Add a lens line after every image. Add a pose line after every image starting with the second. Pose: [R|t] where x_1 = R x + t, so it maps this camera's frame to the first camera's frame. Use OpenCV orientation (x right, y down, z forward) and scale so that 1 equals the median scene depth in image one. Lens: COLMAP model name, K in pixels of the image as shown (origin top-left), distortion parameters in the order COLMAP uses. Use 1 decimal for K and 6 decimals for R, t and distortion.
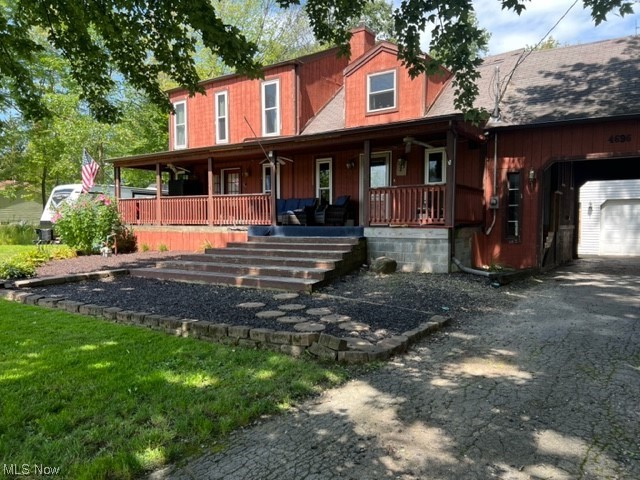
lens RADIAL K [[481.4, 0, 317.0], [0, 481.4, 242.9], [0, 0, 1]] dist [0.021778, -0.019545]
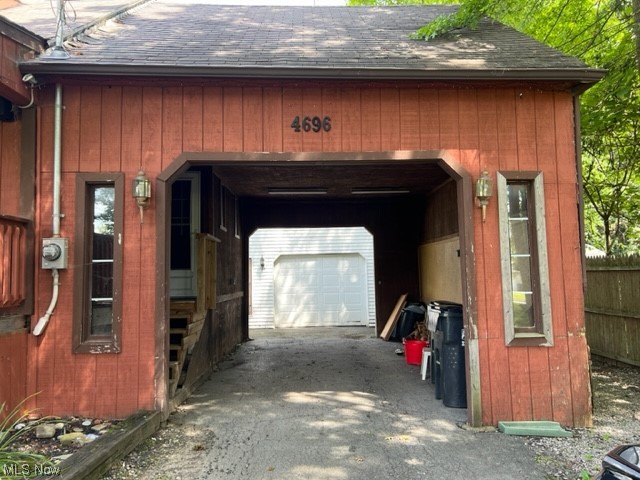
lens RADIAL K [[481.4, 0, 317.9], [0, 481.4, 237.7], [0, 0, 1]] dist [0.021778, -0.019545]
pose [[0.809147, 0.036053, 0.586499, 0.242419], [0.038462, 0.992726, -0.114087, -0.033118], [-0.586346, 0.114871, 0.801875, 0.429687]]
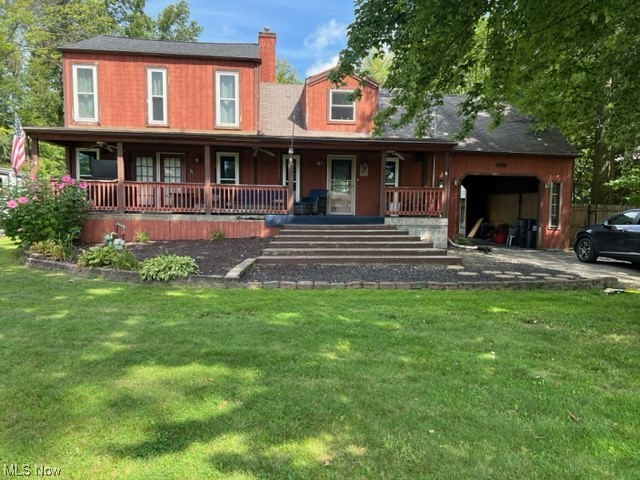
lens RADIAL K [[481.4, 0, 319.0], [0, 481.4, 240.1], [0, 0, 1]] dist [0.021778, -0.019545]
pose [[0.740833, -0.031116, 0.670968, -0.690683], [0.014947, 0.999443, 0.029846, -0.008784], [-0.671523, -0.012082, 0.740885, 0.116731]]
